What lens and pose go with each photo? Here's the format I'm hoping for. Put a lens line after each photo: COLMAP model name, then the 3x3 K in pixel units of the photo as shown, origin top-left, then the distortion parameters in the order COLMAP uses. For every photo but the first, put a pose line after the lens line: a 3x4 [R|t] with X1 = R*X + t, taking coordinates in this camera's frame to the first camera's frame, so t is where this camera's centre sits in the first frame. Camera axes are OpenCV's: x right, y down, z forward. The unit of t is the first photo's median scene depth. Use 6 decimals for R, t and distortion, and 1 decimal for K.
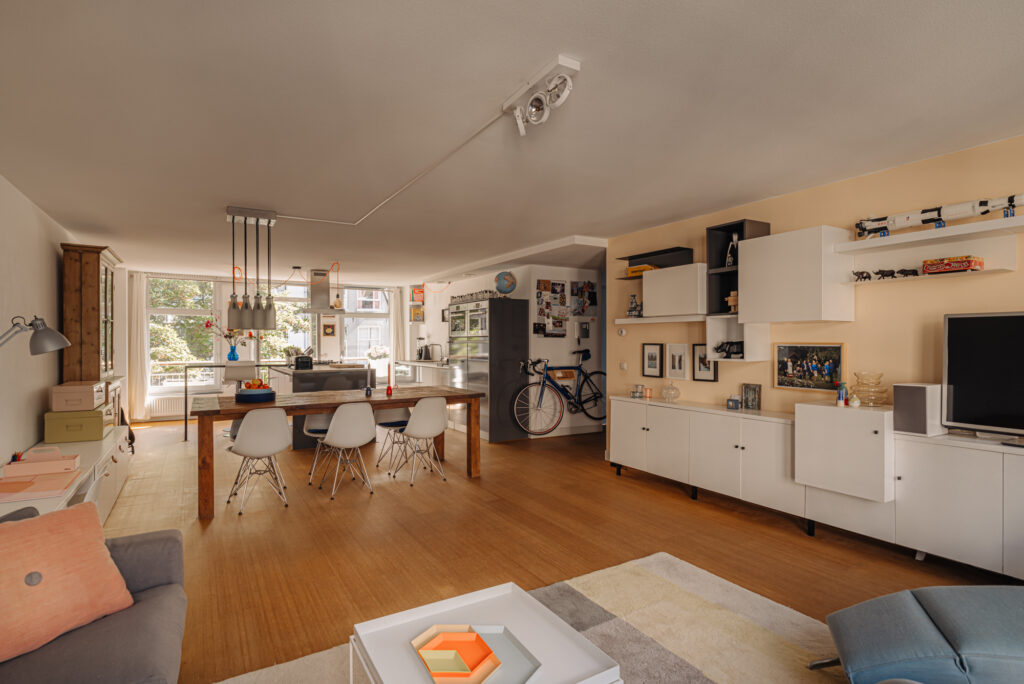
lens RADIAL K [[509.4, 0, 505.7], [0, 509.4, 342.7], [0, 0, 1]] dist [-0.004995, -0.002267]
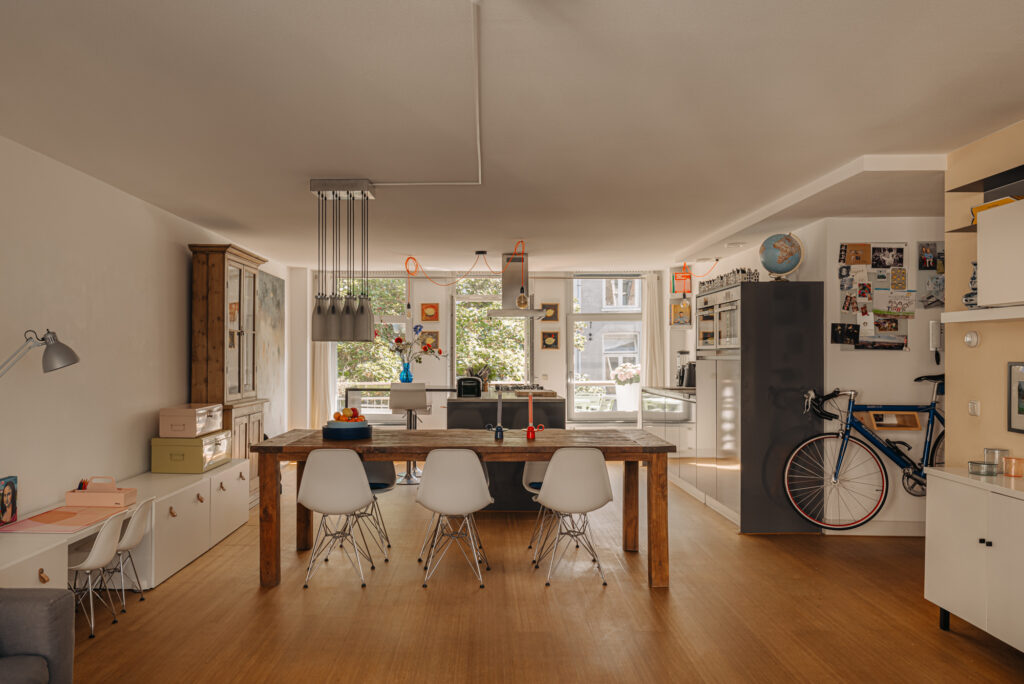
lens RADIAL K [[774.1, 0, 465.0], [0, 774.1, 357.8], [0, 0, 1]] dist [0.005667, -0.030198]
pose [[0.847794, 0.001608, -0.530323, 0.161552], [-0.001774, 0.999998, 0.000195, -0.001490], [0.530322, 0.000775, 0.847796, 0.086339]]
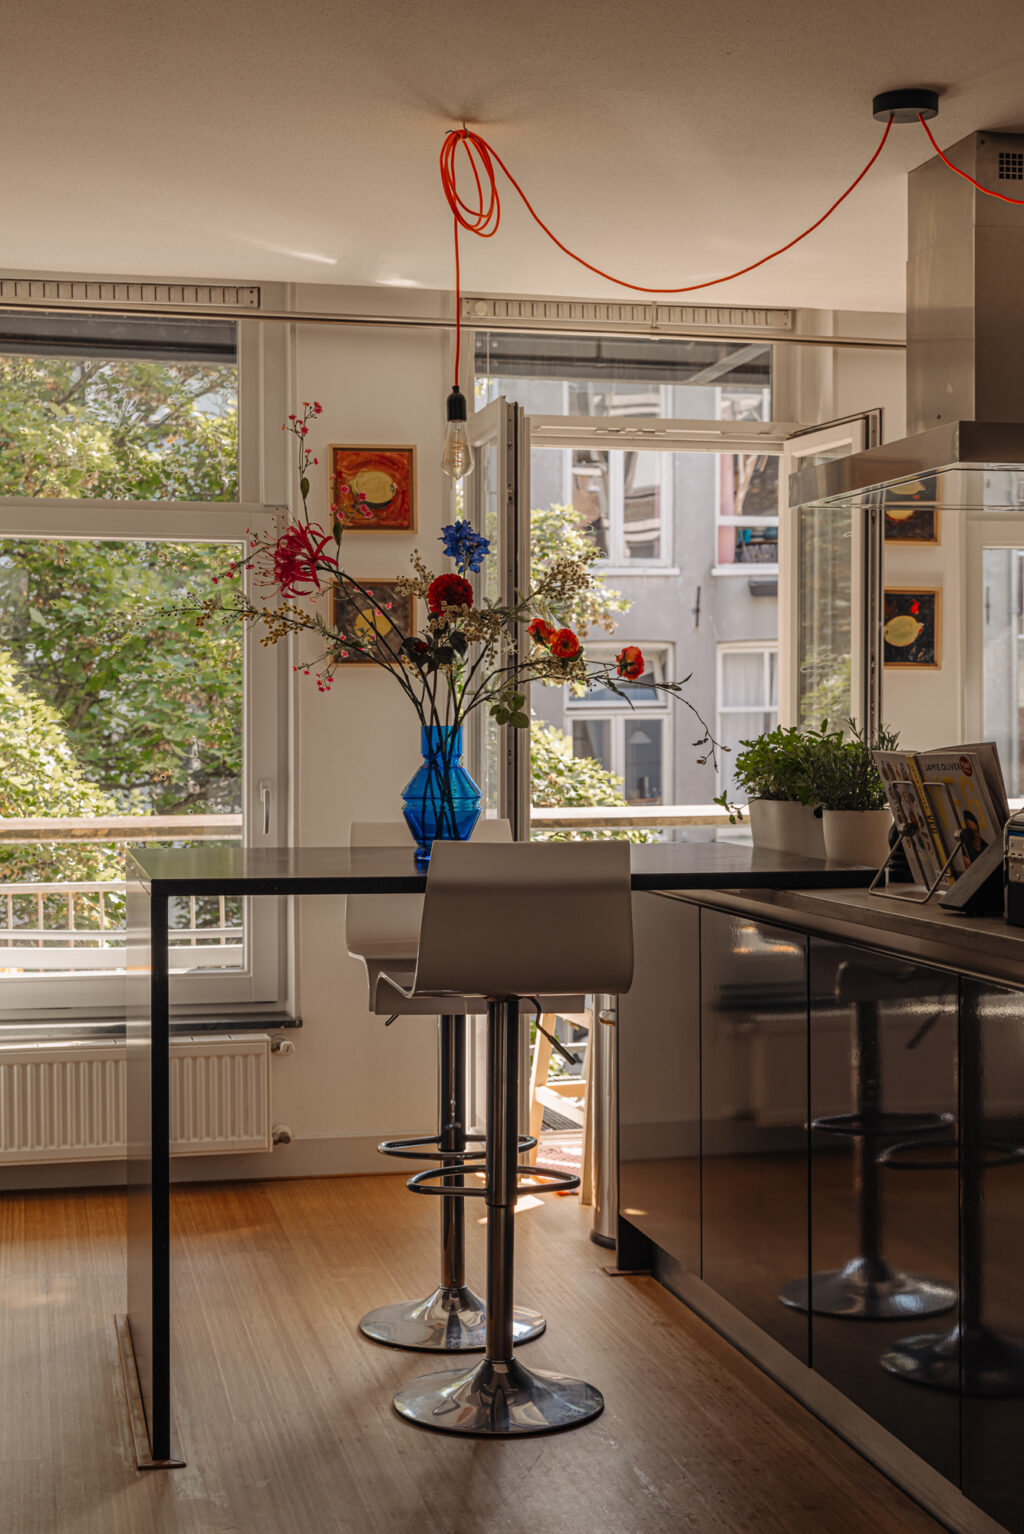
lens RADIAL K [[2215.2, 0, 508.7], [0, 2215.2, 766.2], [0, 0, 1]] dist [0.016716, 0.000000]
pose [[0.947518, 0.001965, -0.319697, -0.370534], [0.002907, 0.999887, 0.014763, 0.010182], [0.319690, -0.014918, 0.947405, 0.500513]]
